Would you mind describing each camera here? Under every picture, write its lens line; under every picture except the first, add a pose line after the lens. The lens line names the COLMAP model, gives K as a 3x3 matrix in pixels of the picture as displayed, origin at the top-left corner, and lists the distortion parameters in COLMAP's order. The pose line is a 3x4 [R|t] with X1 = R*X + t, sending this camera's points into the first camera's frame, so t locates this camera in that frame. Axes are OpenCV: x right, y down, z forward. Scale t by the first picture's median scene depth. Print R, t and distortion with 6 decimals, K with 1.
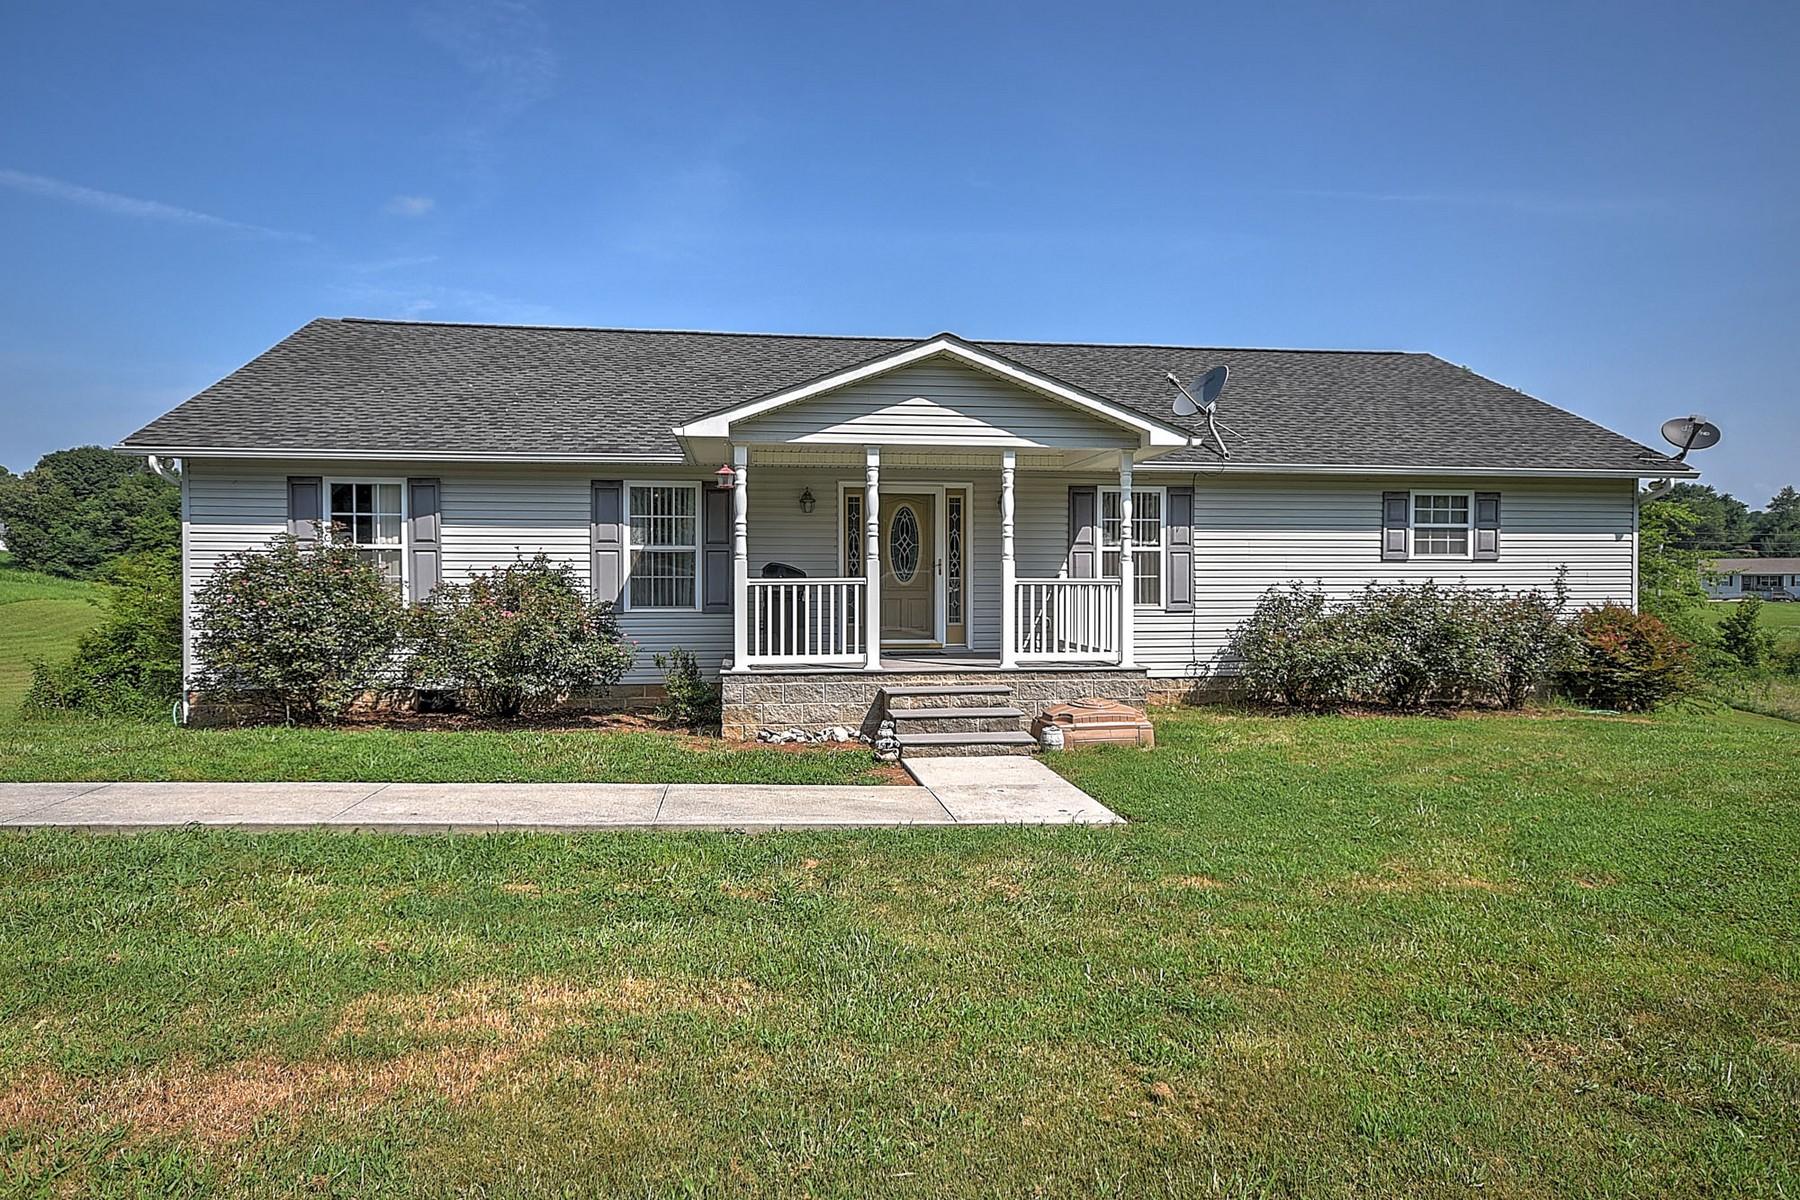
lens RADIAL K [[1064.4, 0, 899.5], [0, 1064.4, 598.0], [0, 0, 1]] dist [0.004204, 0.000291]
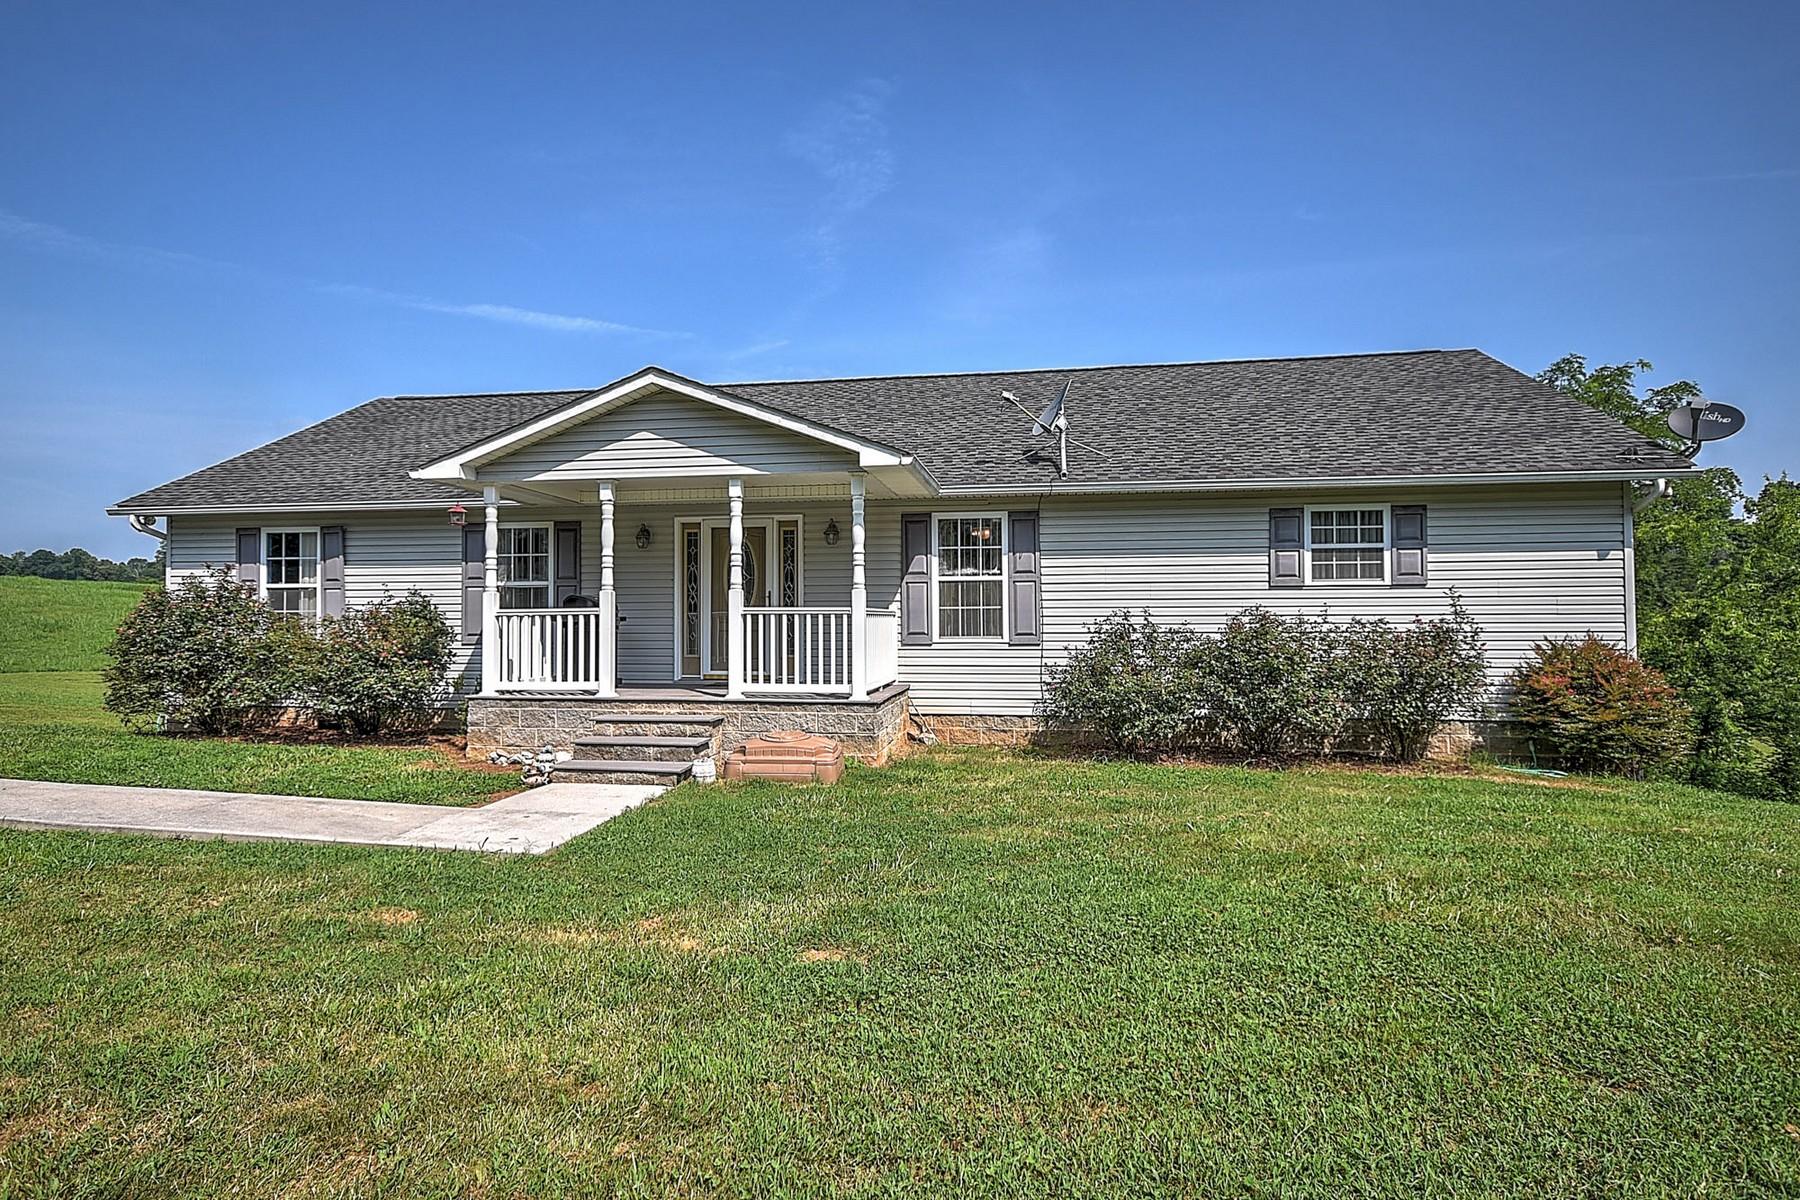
lens RADIAL K [[1020.6, 0, 899.9], [0, 1020.6, 595.9], [0, 0, 1]] dist [0.006800, 0.002741]
pose [[0.950968, -0.010593, -0.309108, 0.475243], [-0.002932, 0.999060, -0.043256, 0.009867], [0.309275, 0.042041, 0.950043, 0.126991]]
